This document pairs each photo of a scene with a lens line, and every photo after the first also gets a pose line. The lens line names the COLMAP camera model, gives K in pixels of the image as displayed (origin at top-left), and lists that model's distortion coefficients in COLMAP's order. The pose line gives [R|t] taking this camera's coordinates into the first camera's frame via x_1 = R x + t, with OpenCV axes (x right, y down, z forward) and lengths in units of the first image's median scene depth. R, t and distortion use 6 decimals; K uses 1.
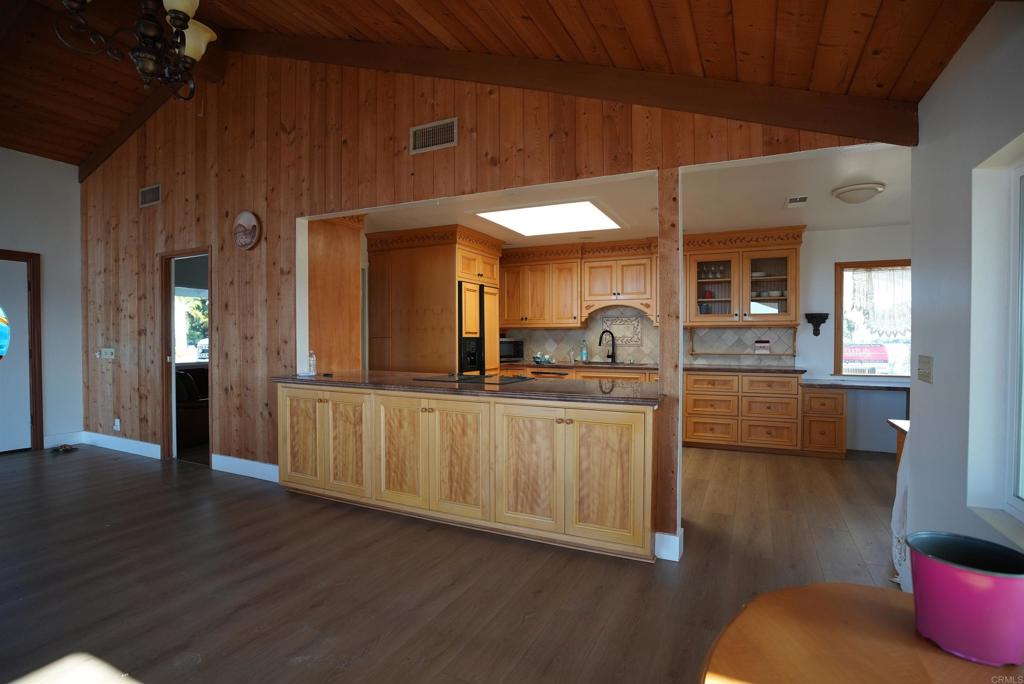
lens RADIAL K [[503.8, 0, 515.0], [0, 503.8, 342.6], [0, 0, 1]] dist [-0.057665, 0.015526]
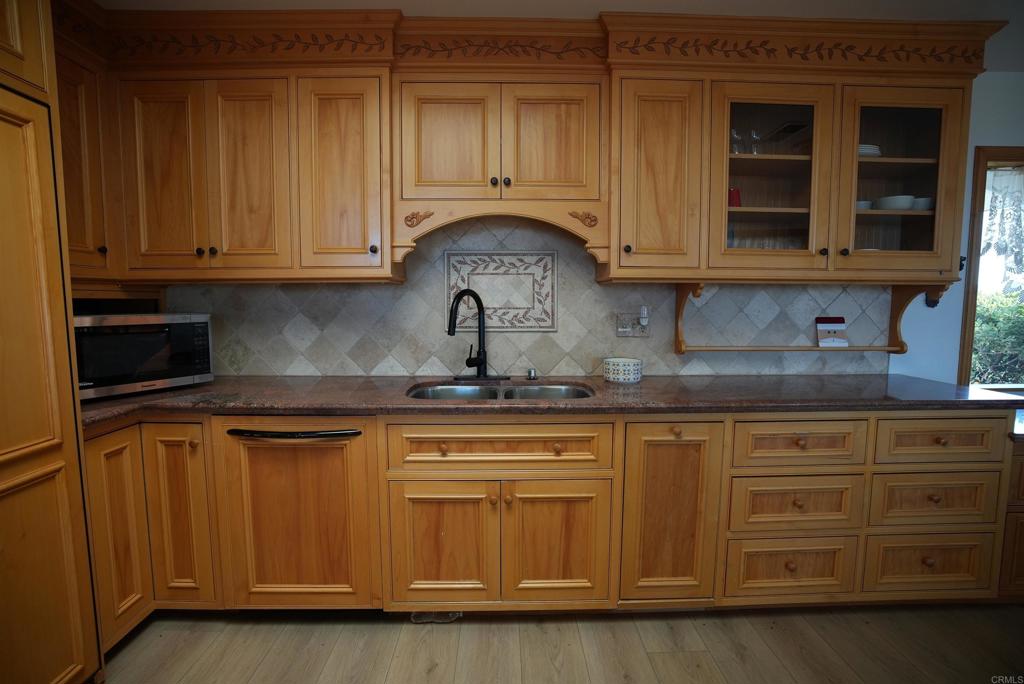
lens RADIAL K [[474.1, 0, 510.4], [0, 474.1, 339.8], [0, 0, 1]] dist [-0.066513, 0.022802]
pose [[0.892944, -0.036151, 0.448714, 0.071475], [0.003500, 0.997298, 0.073384, -0.016199], [-0.450155, -0.063957, 0.890657, 0.826860]]
